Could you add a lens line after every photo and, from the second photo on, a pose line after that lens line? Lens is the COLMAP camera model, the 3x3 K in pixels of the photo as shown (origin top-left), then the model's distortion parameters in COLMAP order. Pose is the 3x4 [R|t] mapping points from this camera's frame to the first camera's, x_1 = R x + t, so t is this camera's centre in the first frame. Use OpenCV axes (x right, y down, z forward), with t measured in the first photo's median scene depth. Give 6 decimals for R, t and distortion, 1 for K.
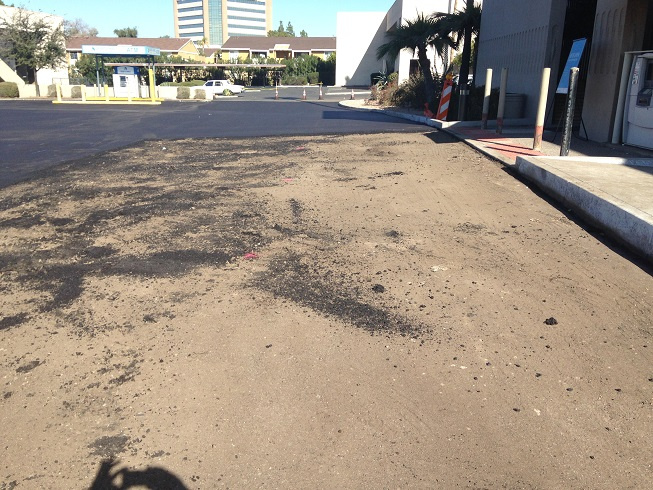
lens RADIAL K [[593.4, 0, 326.5], [0, 593.4, 245.0], [0, 0, 1]] dist [0.179821, -0.255651]
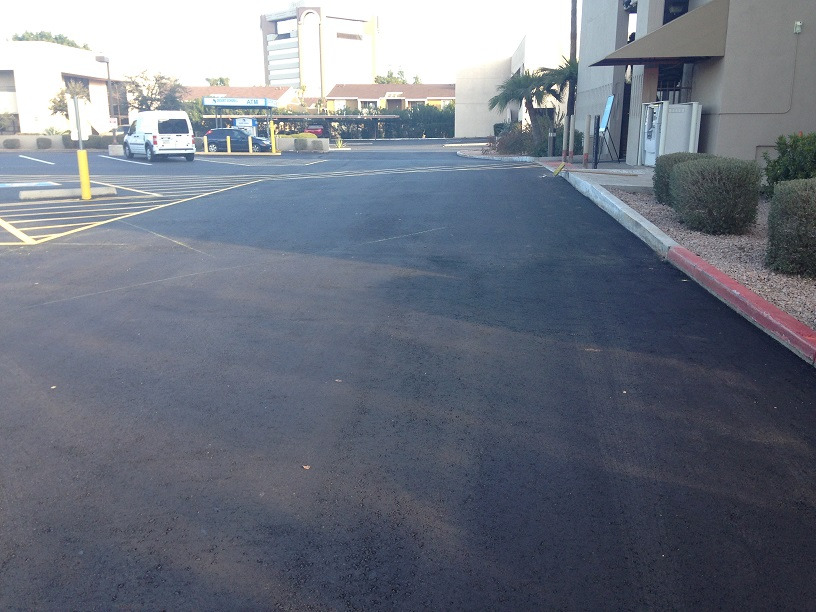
lens RADIAL K [[741.5, 0, 408.0], [0, 741.5, 306.0], [0, 0, 1]] dist [0.179821, -0.255651]
pose [[0.998883, 0.005731, -0.046898, 0.000246], [-0.007687, 0.999103, -0.041639, 0.032954], [0.046617, 0.041953, 0.998031, -0.108120]]
